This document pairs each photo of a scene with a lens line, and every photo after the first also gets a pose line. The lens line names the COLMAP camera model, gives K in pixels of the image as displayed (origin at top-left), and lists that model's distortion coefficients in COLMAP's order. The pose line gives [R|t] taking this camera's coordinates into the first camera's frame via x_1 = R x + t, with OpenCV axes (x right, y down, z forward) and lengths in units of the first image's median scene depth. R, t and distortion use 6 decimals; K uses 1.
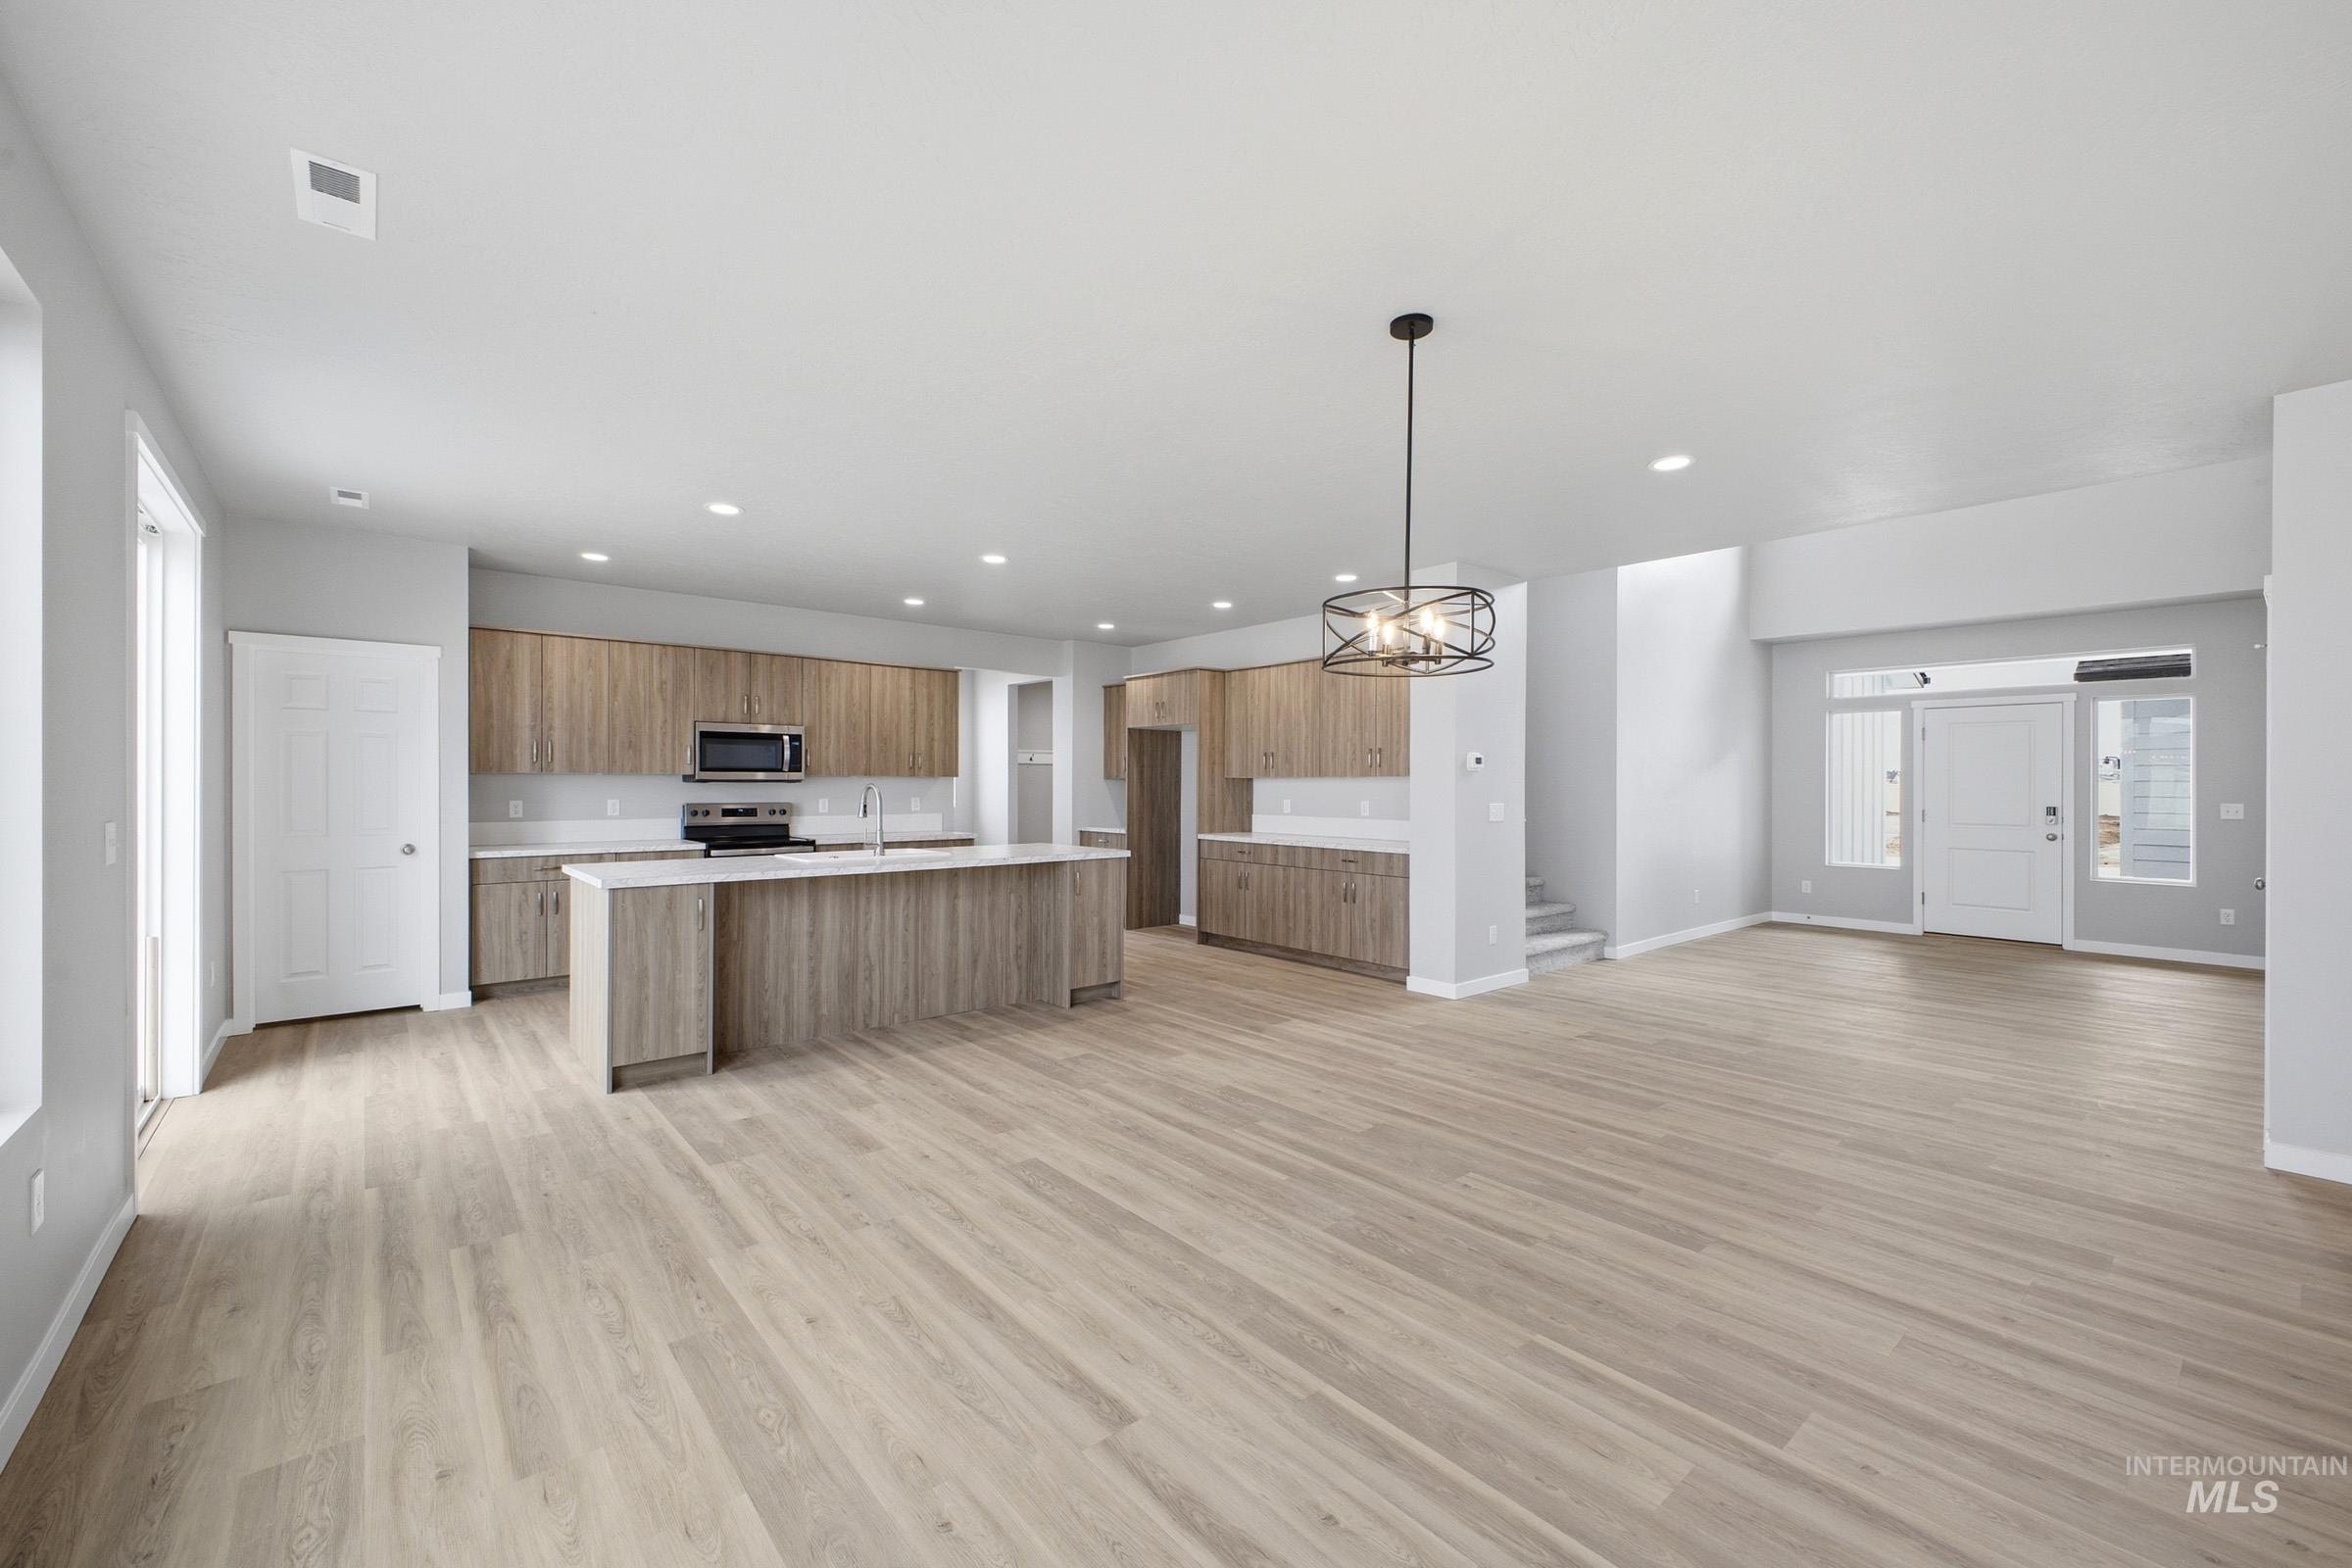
lens RADIAL K [[930.1, 0, 1173.1], [0, 930.1, 783.0], [0, 0, 1]] dist [0.016920, -0.002860]
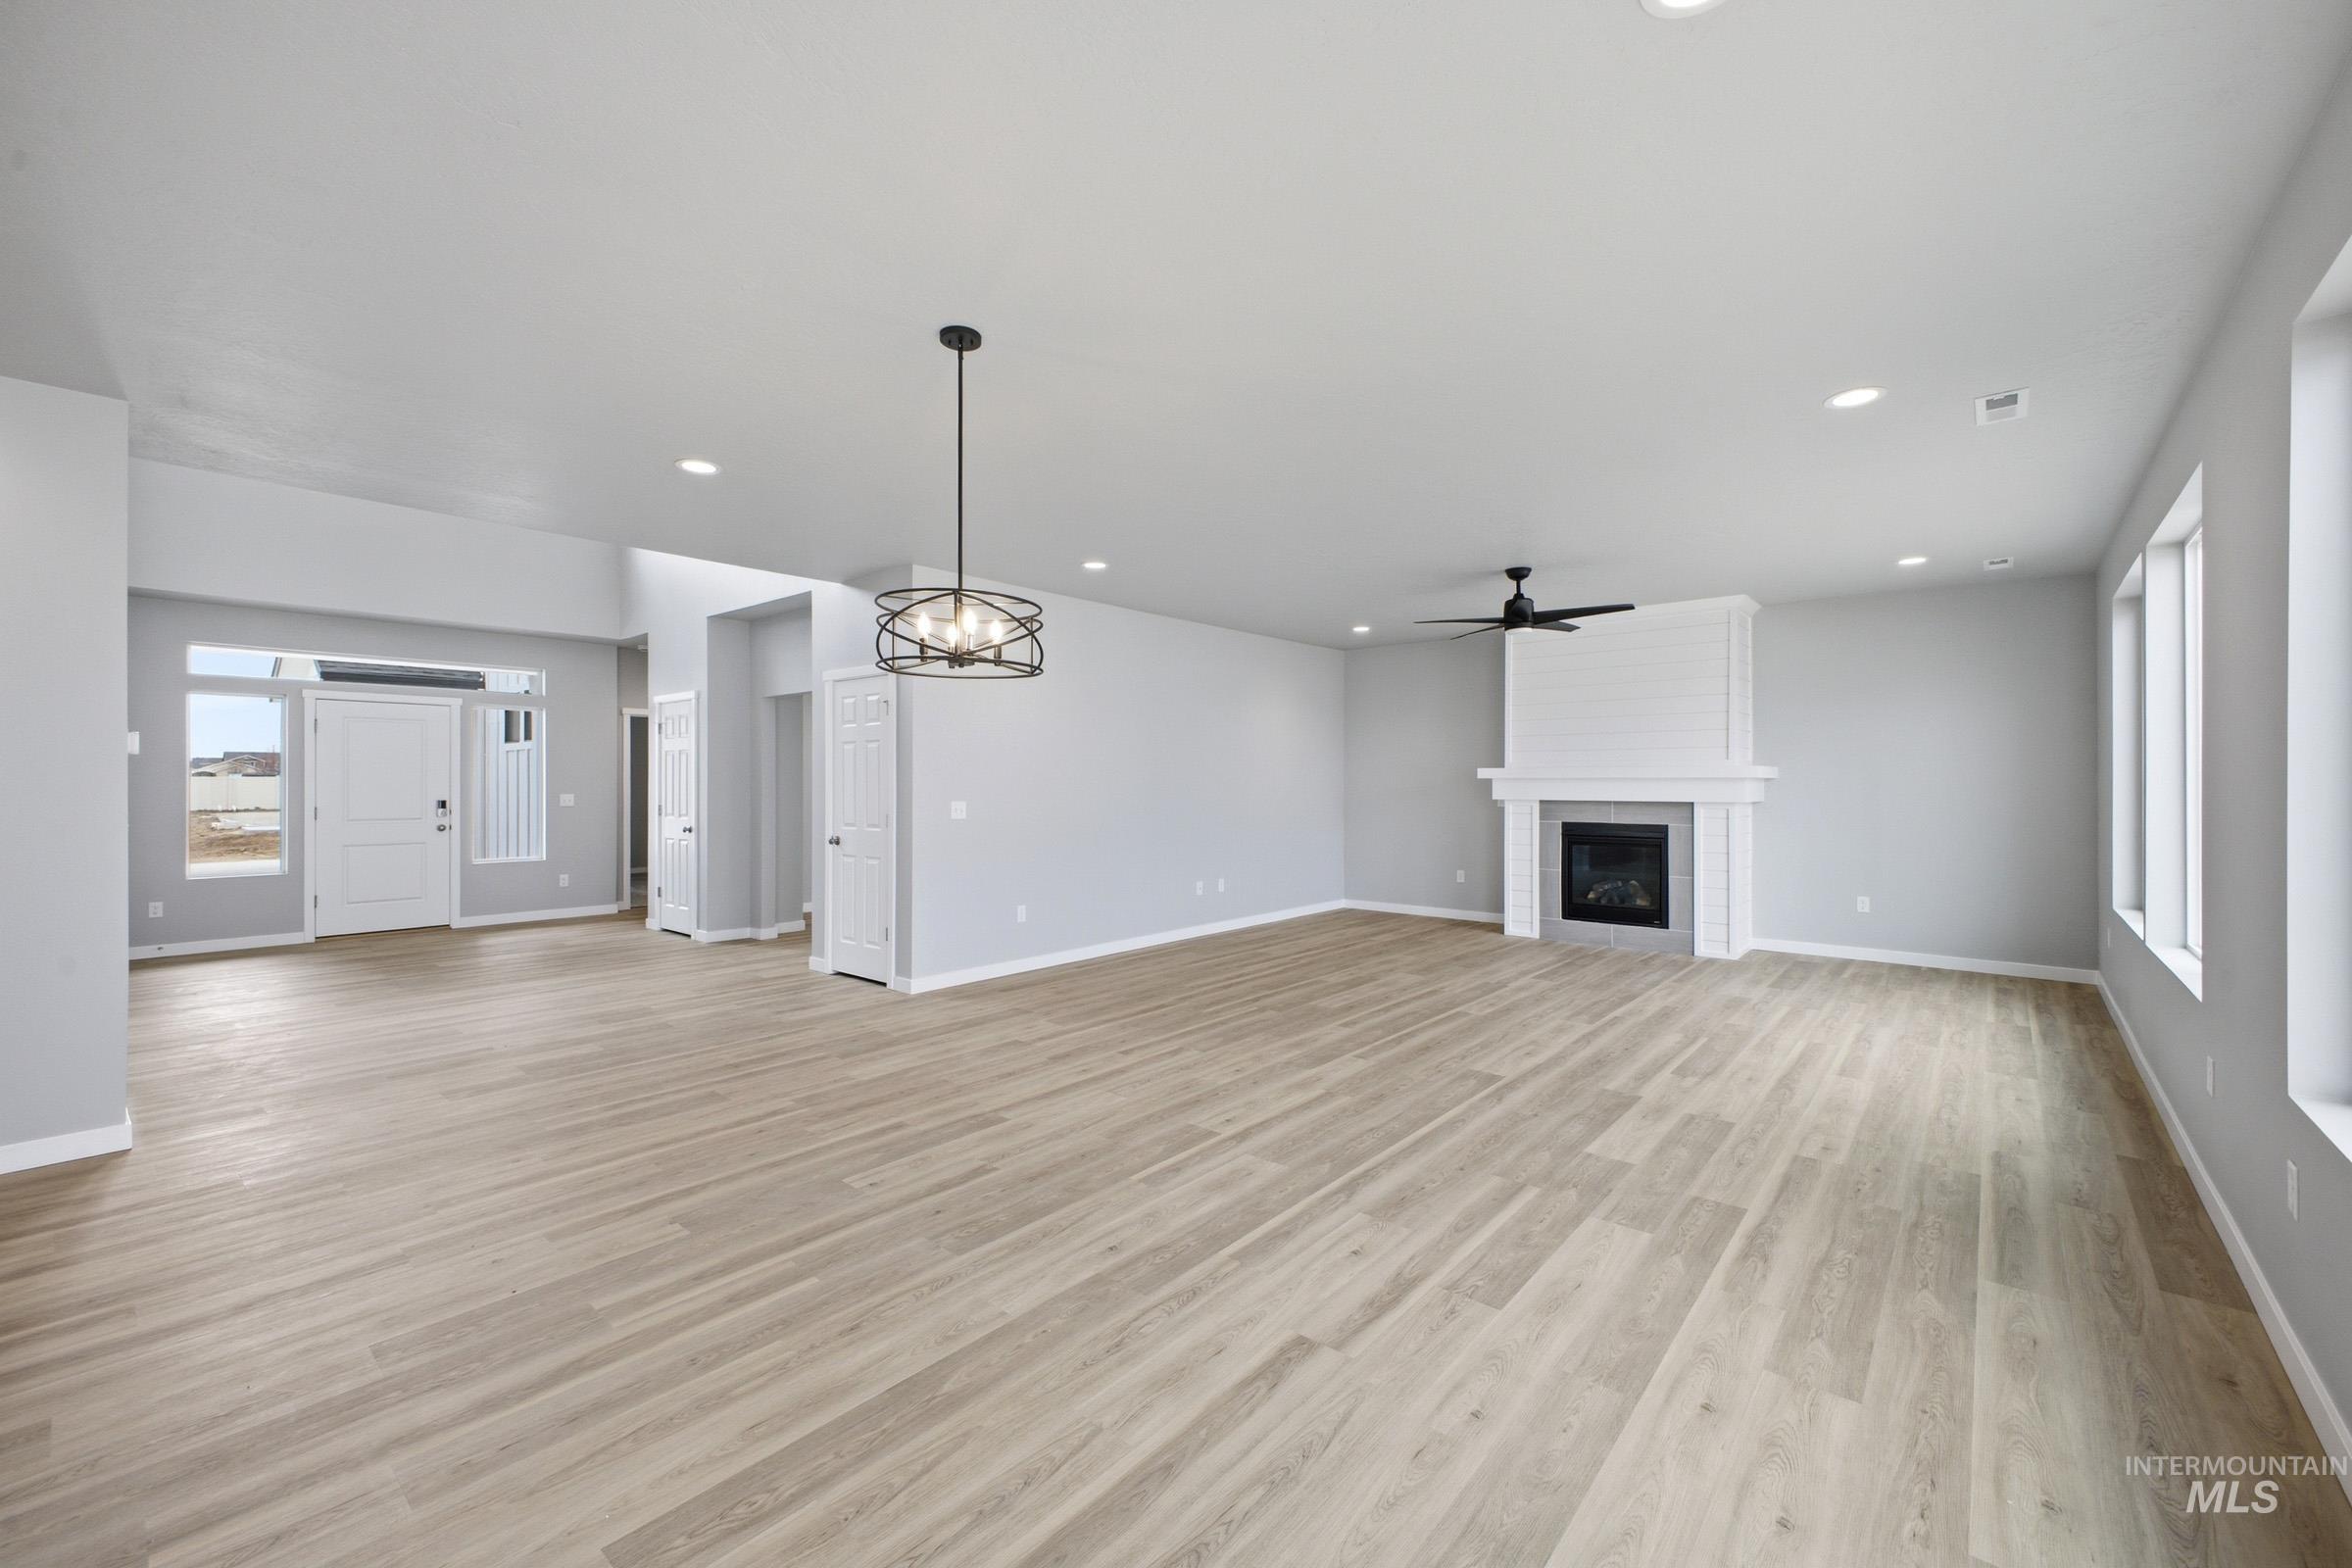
lens RADIAL K [[930.1, 0, 1179.7], [0, 930.1, 781.4], [0, 0, 1]] dist [0.016920, -0.002860]
pose [[-0.142101, -0.002627, 0.989849, -0.387244], [-0.001544, 0.999996, 0.002432, -0.000853], [-0.989851, -0.001183, -0.142105, 0.440550]]
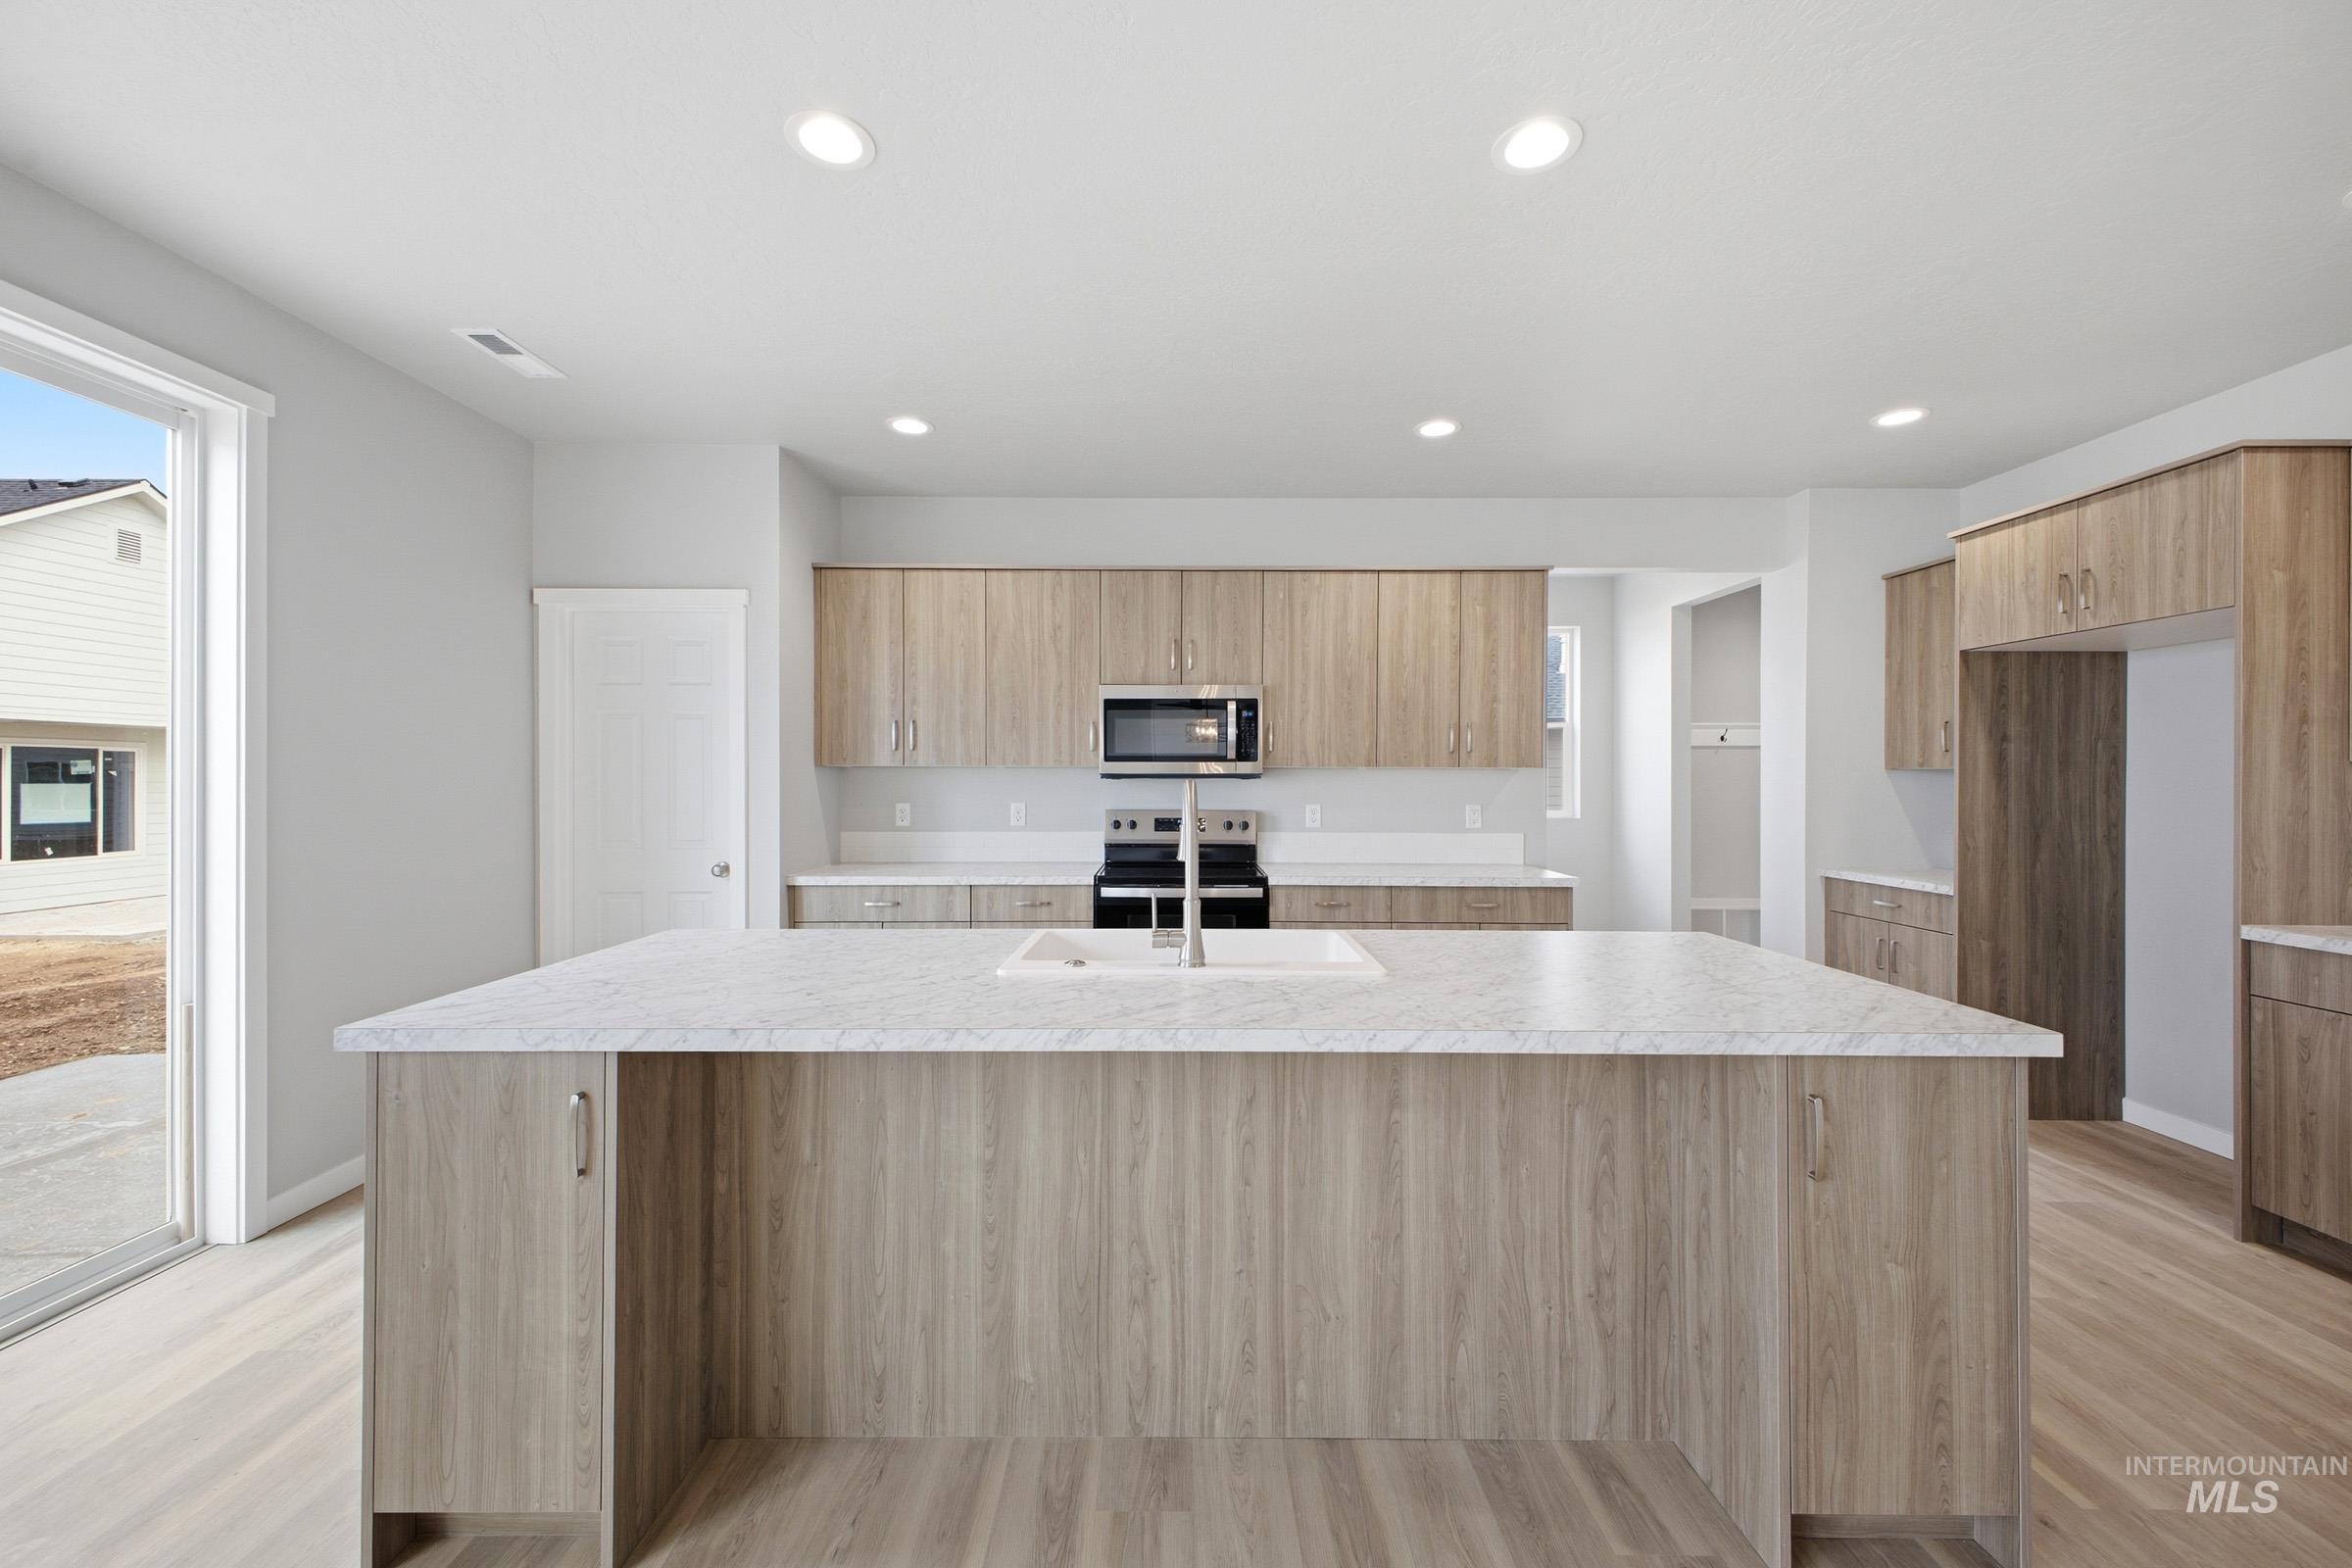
lens RADIAL K [[930.1, 0, 1185.0], [0, 930.1, 779.0], [0, 0, 1]] dist [0.016920, -0.002860]
pose [[0.764320, -0.002188, -0.644834, -0.064268], [0.001138, 0.999997, -0.002044, 0.001277], [0.644836, 0.000829, 0.764320, 0.648945]]
